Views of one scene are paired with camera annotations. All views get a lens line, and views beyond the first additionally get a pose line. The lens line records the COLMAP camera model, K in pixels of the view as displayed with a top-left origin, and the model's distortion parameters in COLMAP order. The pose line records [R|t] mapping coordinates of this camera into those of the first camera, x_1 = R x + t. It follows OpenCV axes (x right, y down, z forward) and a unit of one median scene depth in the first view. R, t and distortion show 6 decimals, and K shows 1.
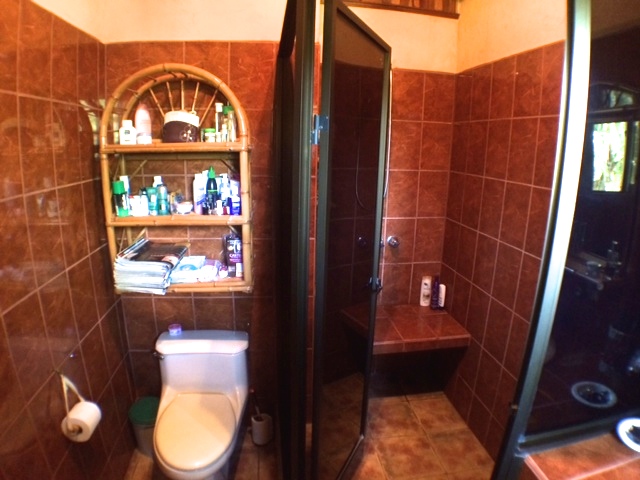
lens RADIAL K [[379.5, 0, 320.0], [0, 379.5, 240.0], [0, 0, 1]] dist [-0.166359, 0.022711]
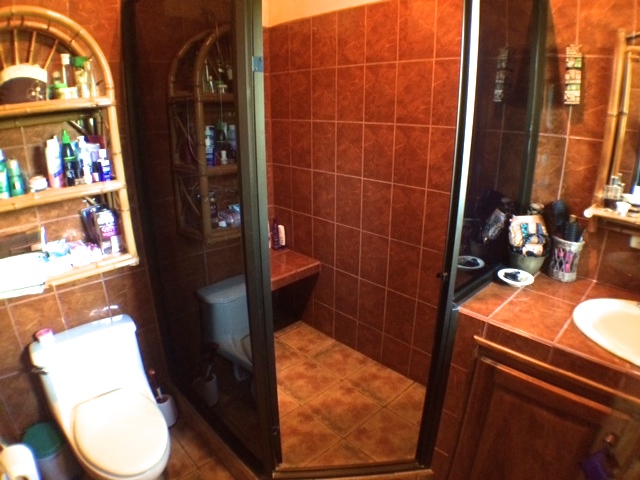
lens RADIAL K [[379.5, 0, 320.0], [0, 379.5, 240.0], [0, 0, 1]] dist [-0.166359, 0.022711]
pose [[0.808806, -0.218041, 0.546160, -0.286084], [0.162067, 0.975404, 0.149401, 0.022005], [-0.565303, -0.032321, 0.824250, 0.033374]]
